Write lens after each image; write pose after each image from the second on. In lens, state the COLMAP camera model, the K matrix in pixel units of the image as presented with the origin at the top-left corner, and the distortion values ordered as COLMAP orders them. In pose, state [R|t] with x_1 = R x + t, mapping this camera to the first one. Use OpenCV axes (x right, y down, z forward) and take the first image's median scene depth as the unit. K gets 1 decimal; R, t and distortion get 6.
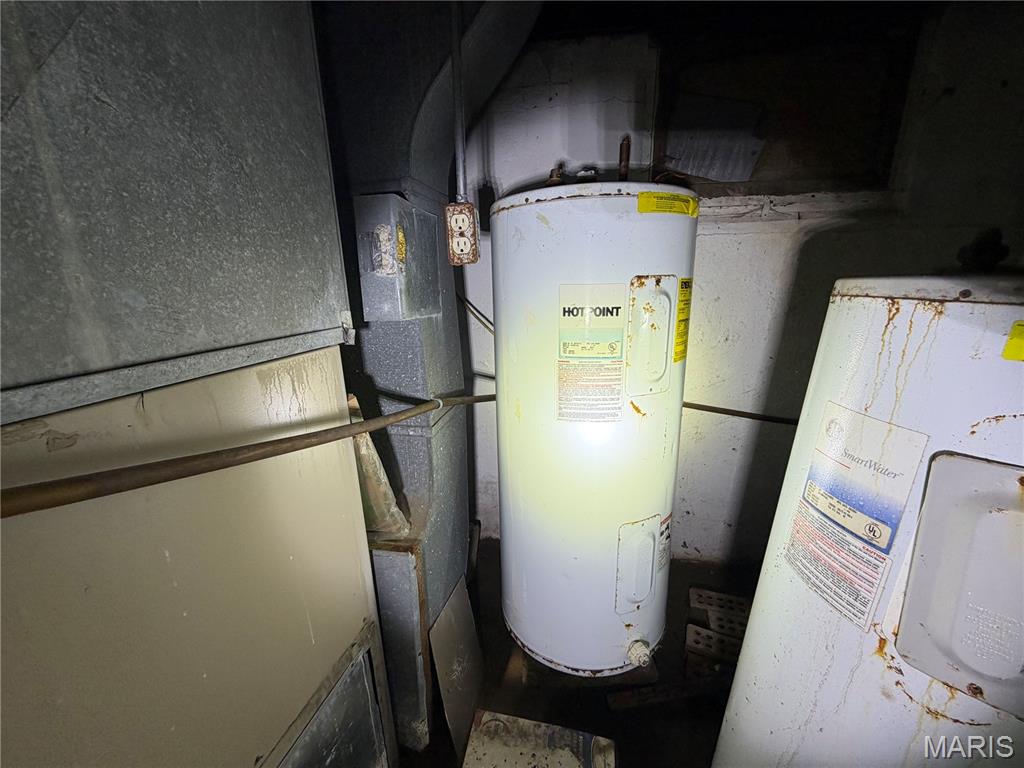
lens RADIAL K [[409.0, 0, 515.8], [0, 409.0, 383.7], [0, 0, 1]] dist [0.001219, -0.000377]
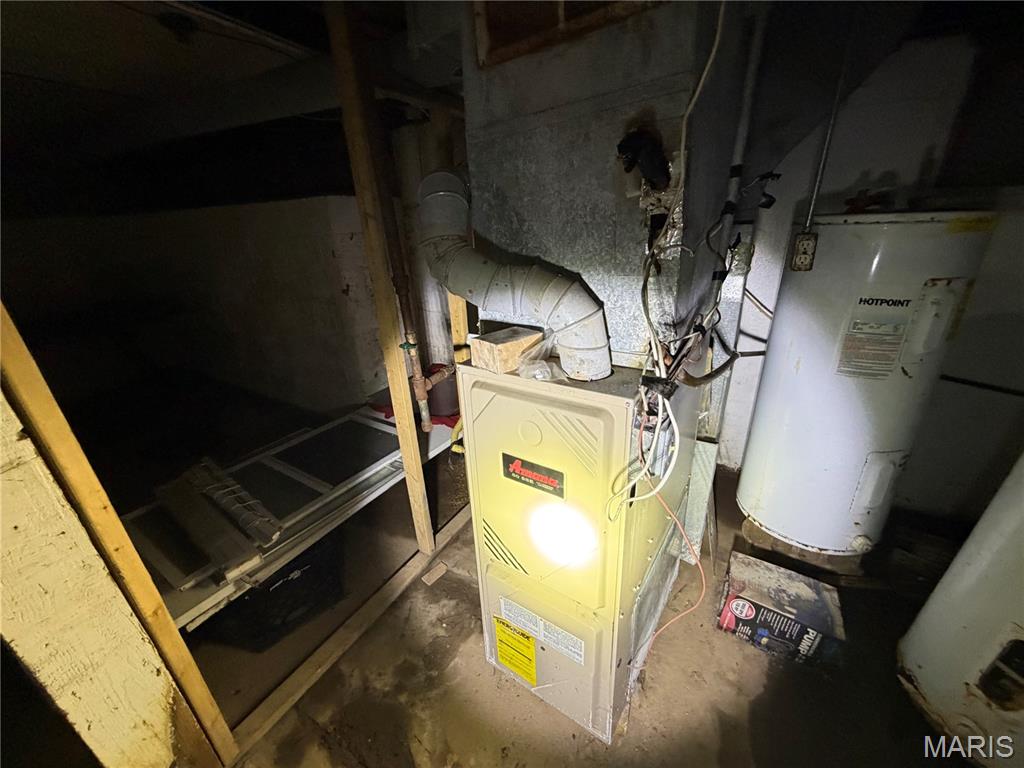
lens RADIAL K [[409.0, 0, 512.5], [0, 409.0, 390.2], [0, 0, 1]] dist [0.001219, -0.000377]
pose [[0.944195, 0.111611, -0.309900, -0.551910], [-0.066886, 0.986207, 0.151399, -0.000797], [0.322523, -0.122223, 0.938638, -0.787731]]
